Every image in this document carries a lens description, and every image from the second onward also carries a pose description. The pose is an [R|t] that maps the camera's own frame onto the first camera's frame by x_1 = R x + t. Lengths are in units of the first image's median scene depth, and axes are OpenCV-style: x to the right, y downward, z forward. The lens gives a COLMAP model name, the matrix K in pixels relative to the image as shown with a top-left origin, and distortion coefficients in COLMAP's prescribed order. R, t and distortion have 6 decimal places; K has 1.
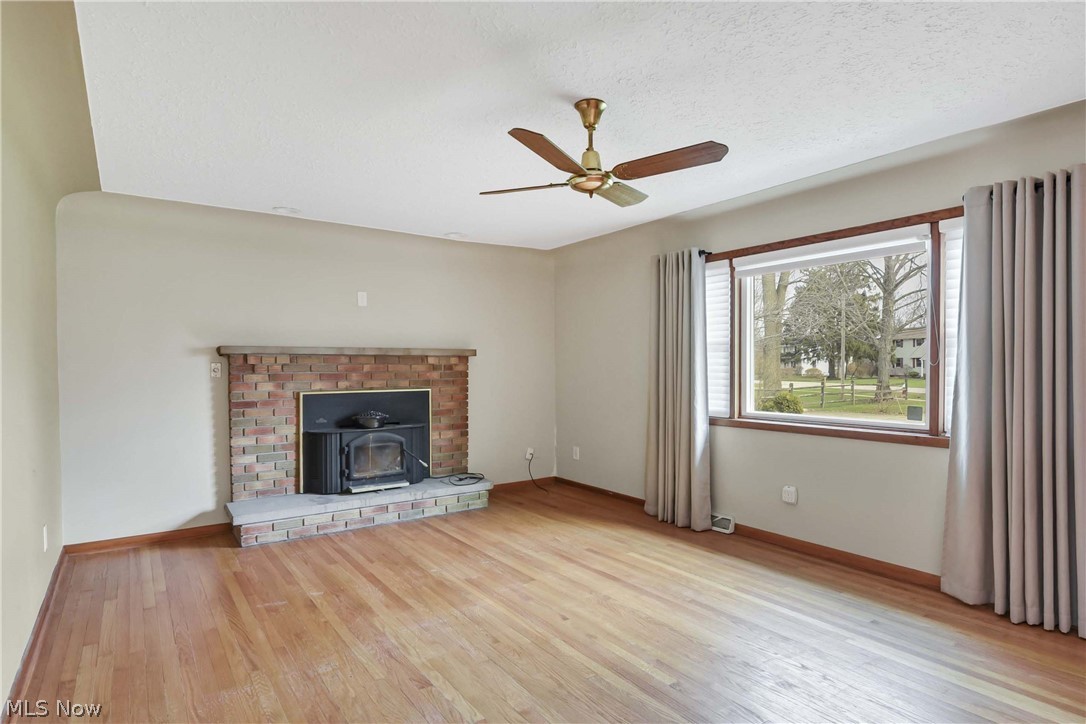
lens RADIAL K [[600.1, 0, 575.4], [0, 600.1, 374.3], [0, 0, 1]] dist [0.000857, -0.000097]
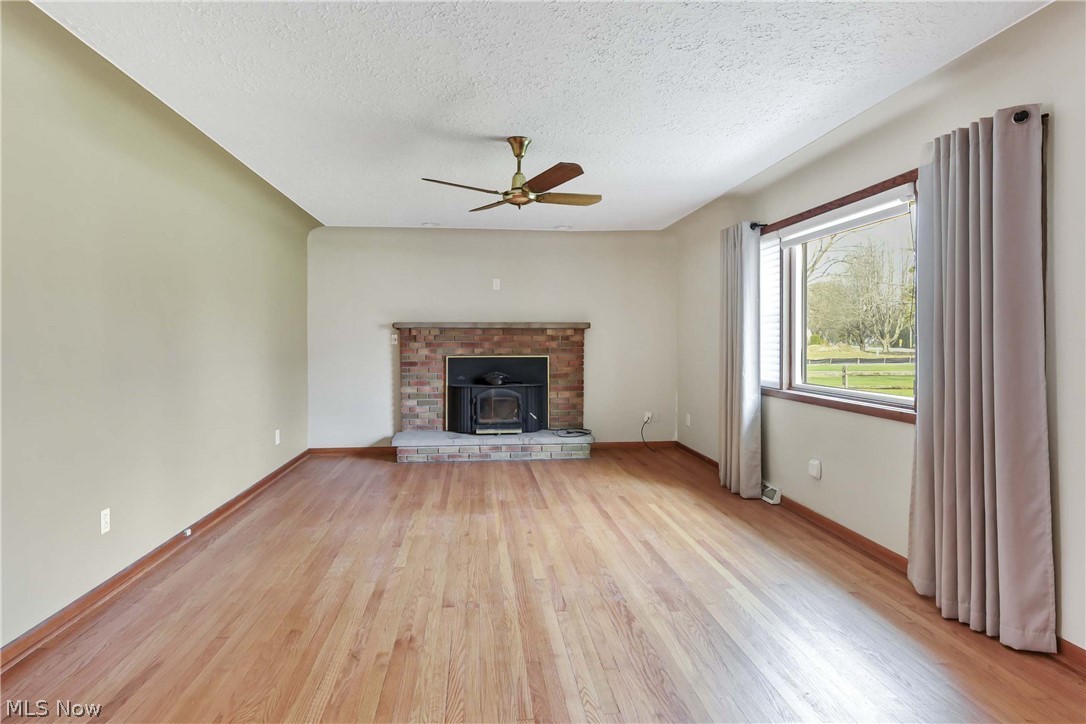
lens RADIAL K [[613.7, 0, 543.0], [0, 613.7, 336.7], [0, 0, 1]] dist [0.000356, 0.000145]
pose [[0.858554, 0.000525, -0.512723, 0.447277], [-0.008951, 0.999862, -0.013966, 0.003879], [0.512646, 0.016580, 0.858440, -0.078976]]
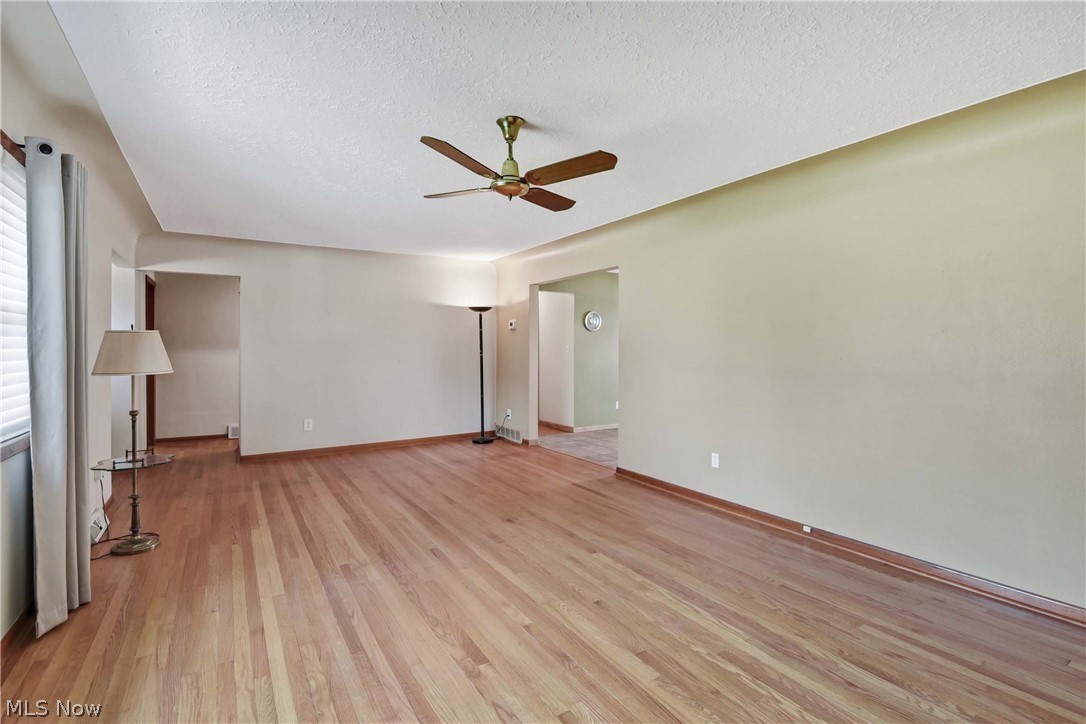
lens RADIAL K [[521.6, 0, 544.5], [0, 521.6, 346.7], [0, 0, 1]] dist [0.001741, -0.013525]
pose [[-0.993936, 0.005370, 0.109831, -0.085734], [0.006605, 0.999919, 0.010884, -0.013789], [-0.109763, 0.011544, -0.993891, 1.159007]]
